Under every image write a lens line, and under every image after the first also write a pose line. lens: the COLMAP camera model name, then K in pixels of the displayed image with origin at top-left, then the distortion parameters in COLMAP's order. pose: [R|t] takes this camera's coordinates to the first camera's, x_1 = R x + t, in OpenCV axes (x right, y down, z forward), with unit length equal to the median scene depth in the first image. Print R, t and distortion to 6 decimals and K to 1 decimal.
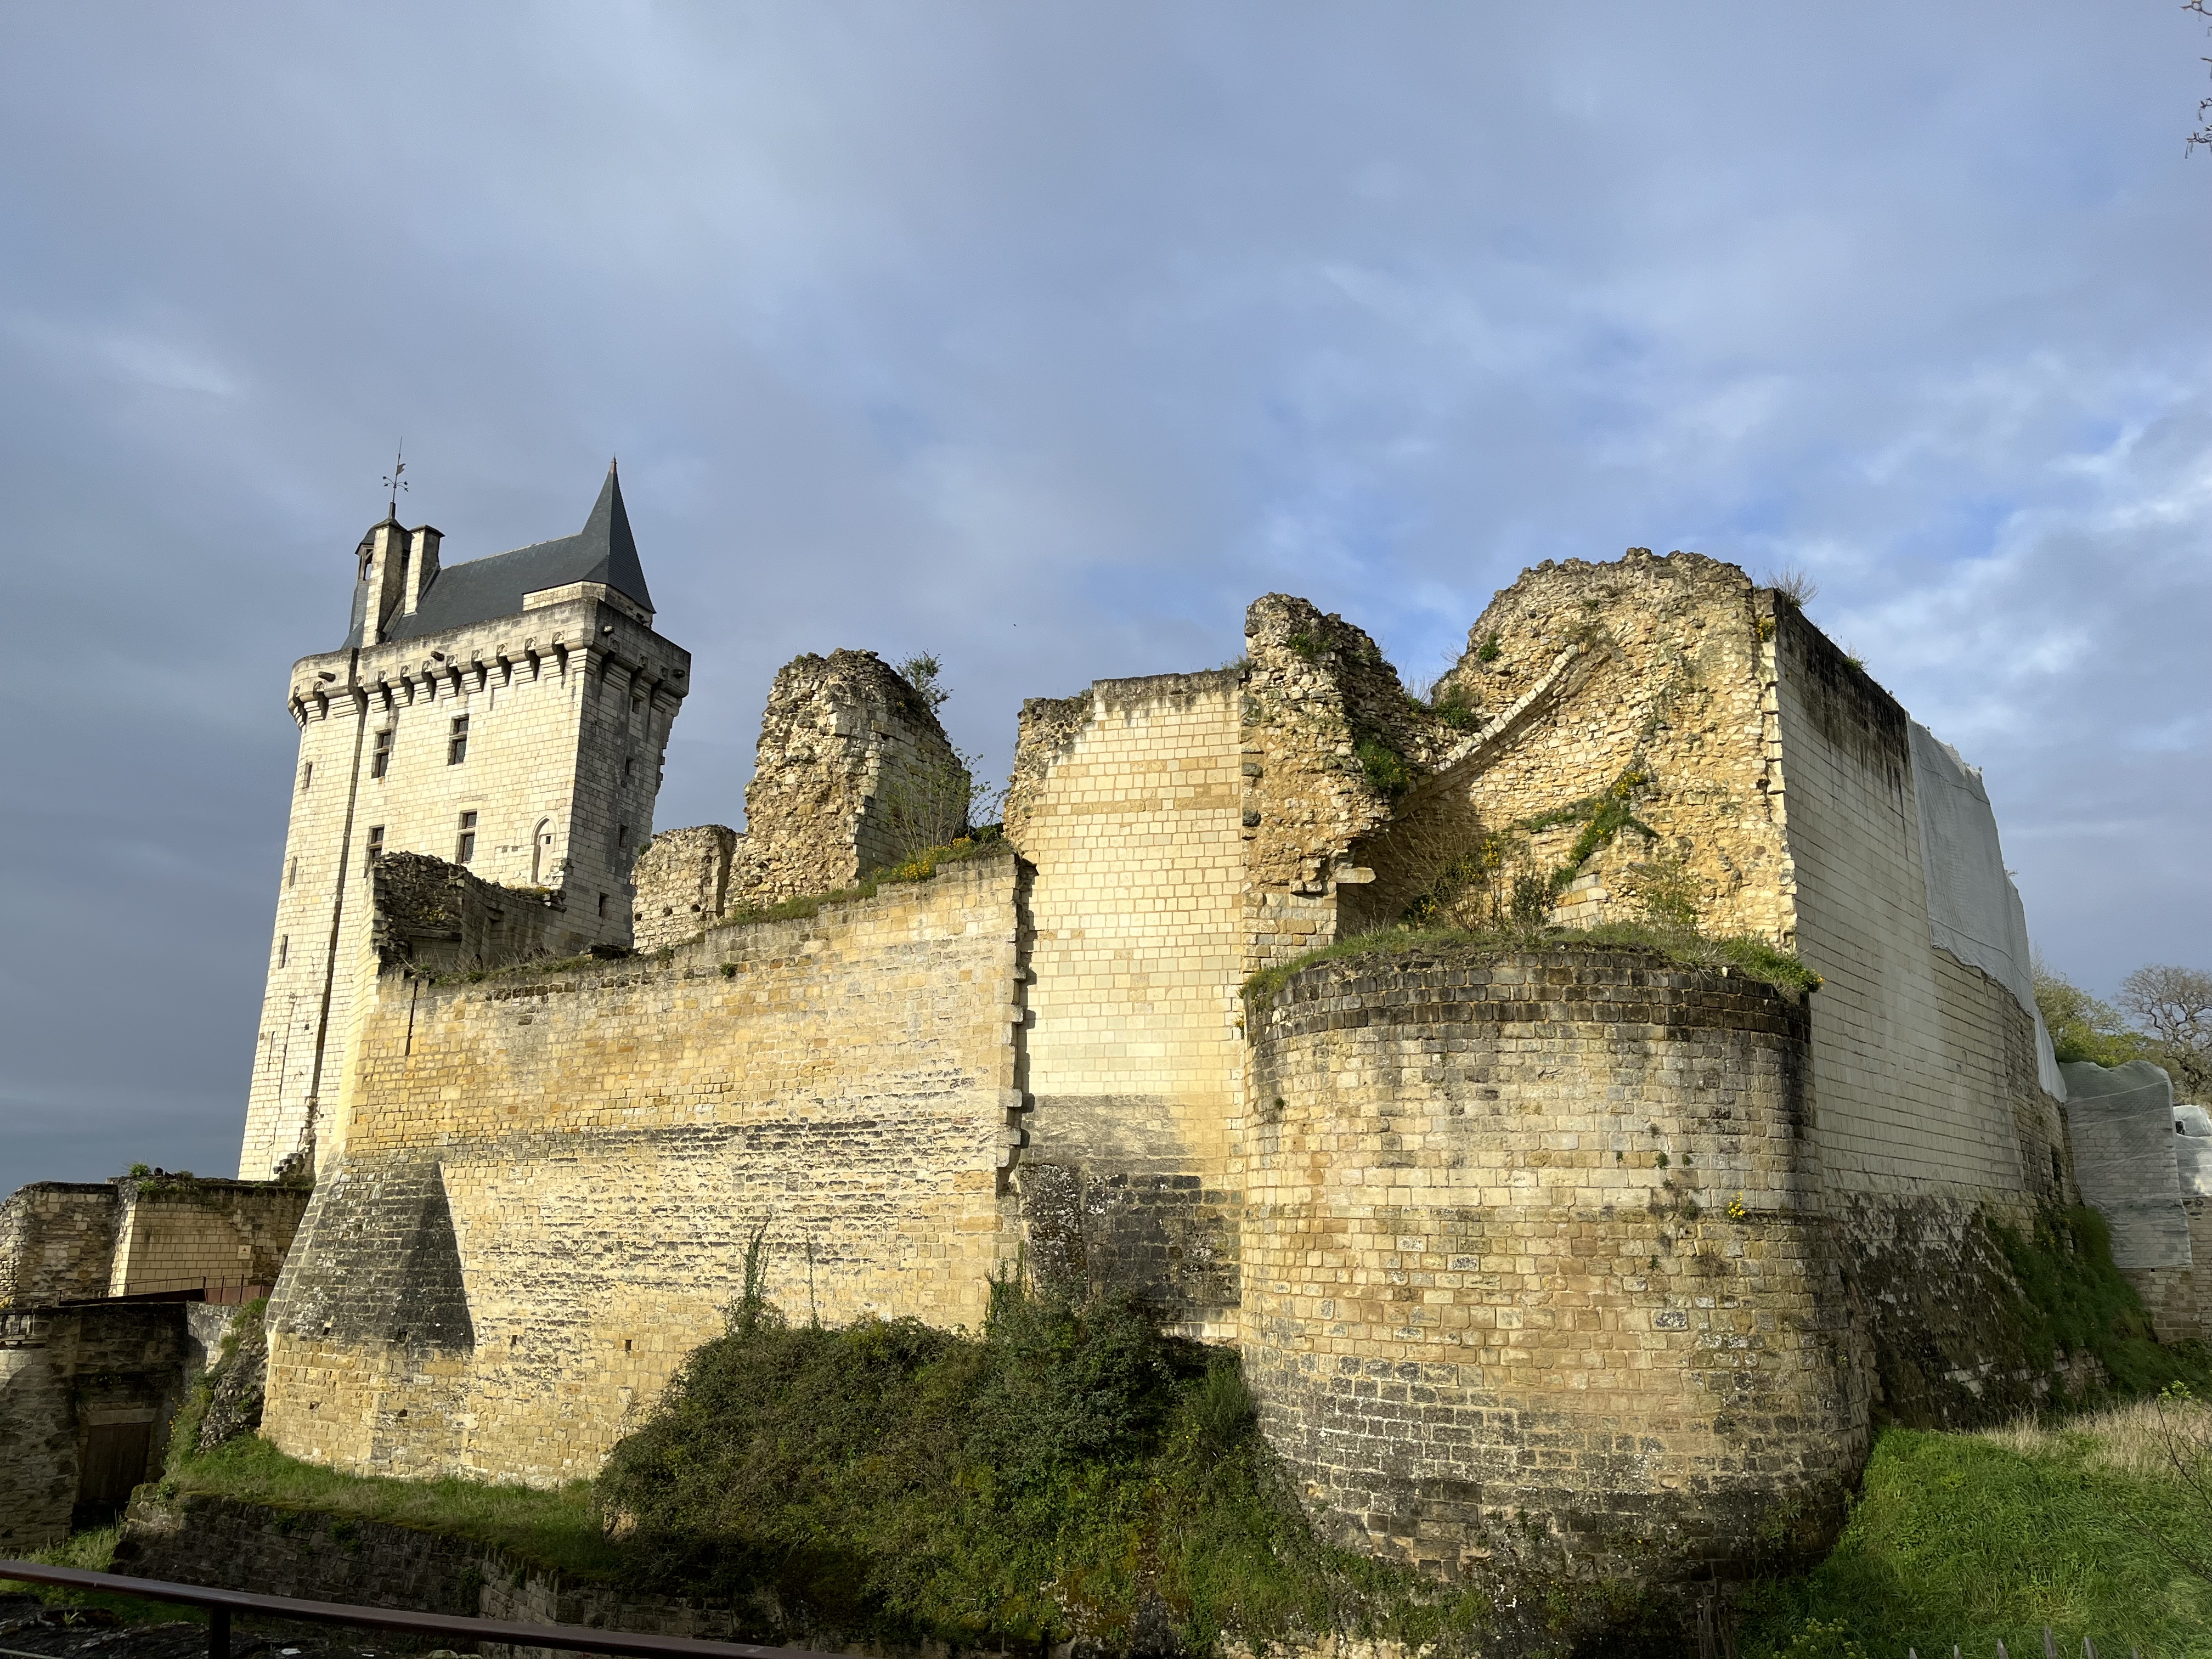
lens RADIAL K [[1620.8, 0, 1098.0], [0, 1620.8, 840.3], [0, 0, 1]] dist [0.061720, -0.089099]
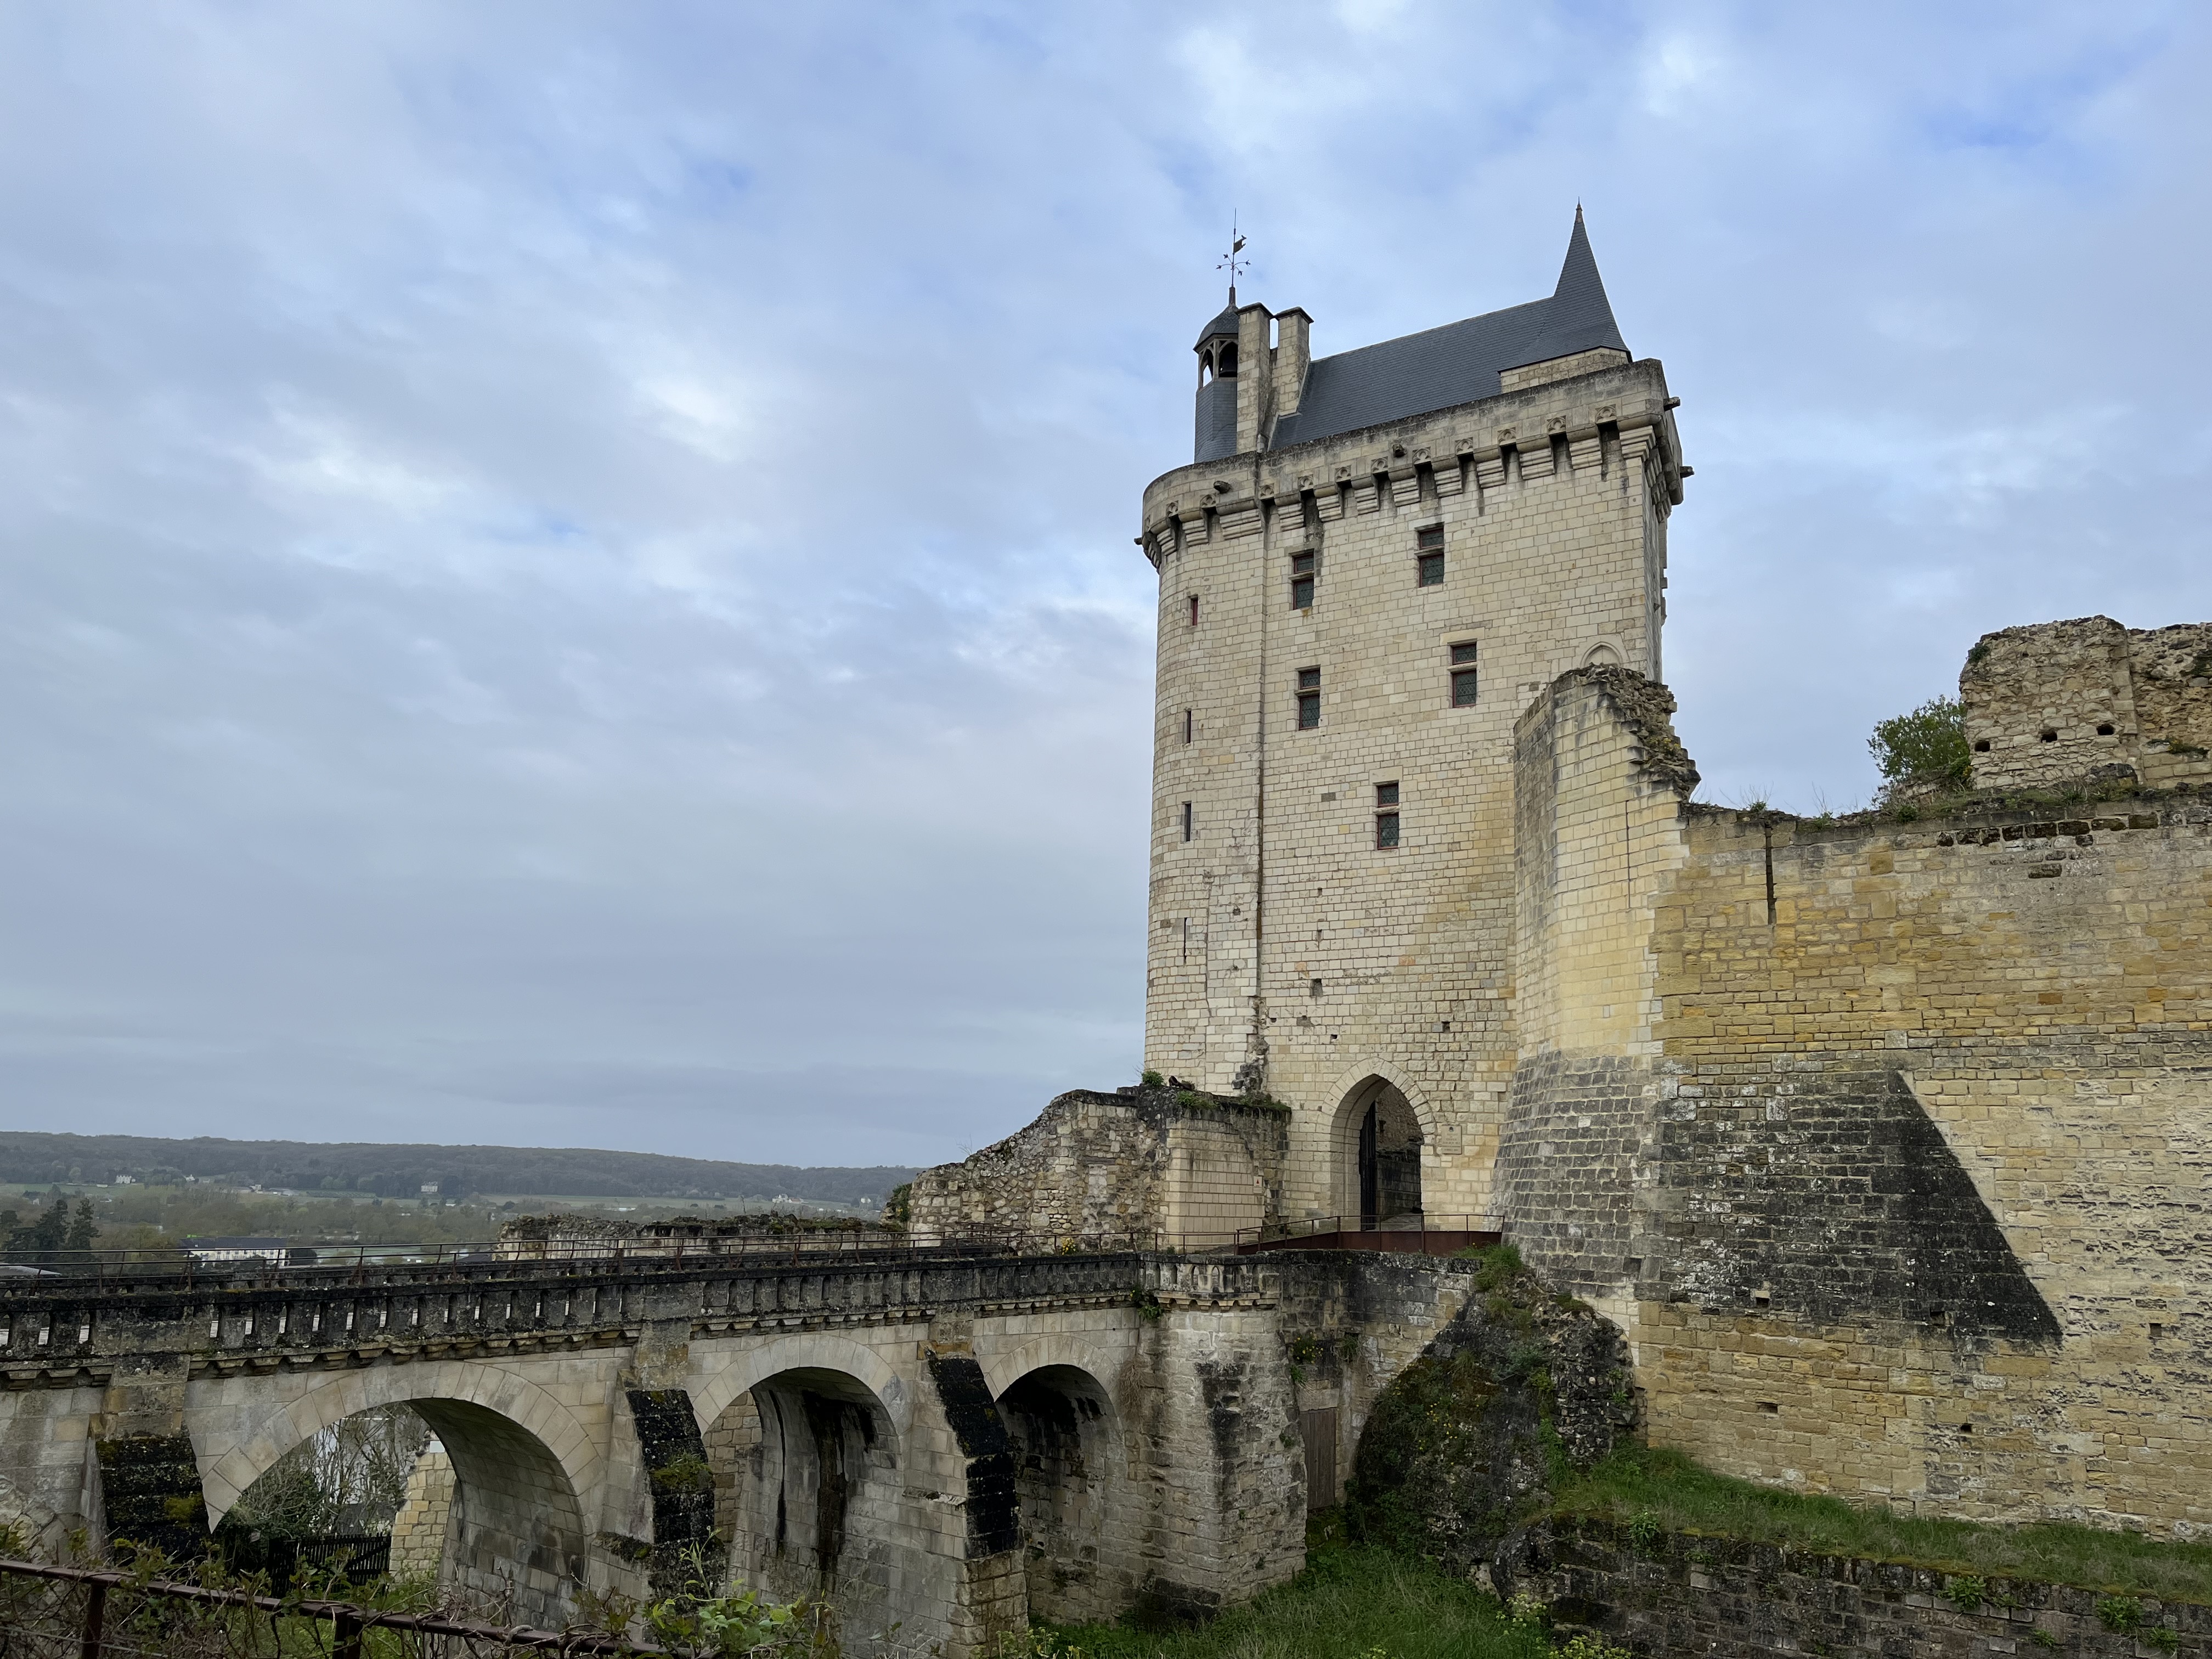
lens RADIAL K [[1620.8, 0, 1098.0], [0, 1620.8, 840.3], [0, 0, 1]] dist [0.061720, -0.089099]
pose [[0.995717, 0.006548, -0.092216, -0.661204], [-0.003766, 0.999533, 0.030313, 0.074738], [0.092372, -0.029836, 0.995278, 0.260524]]
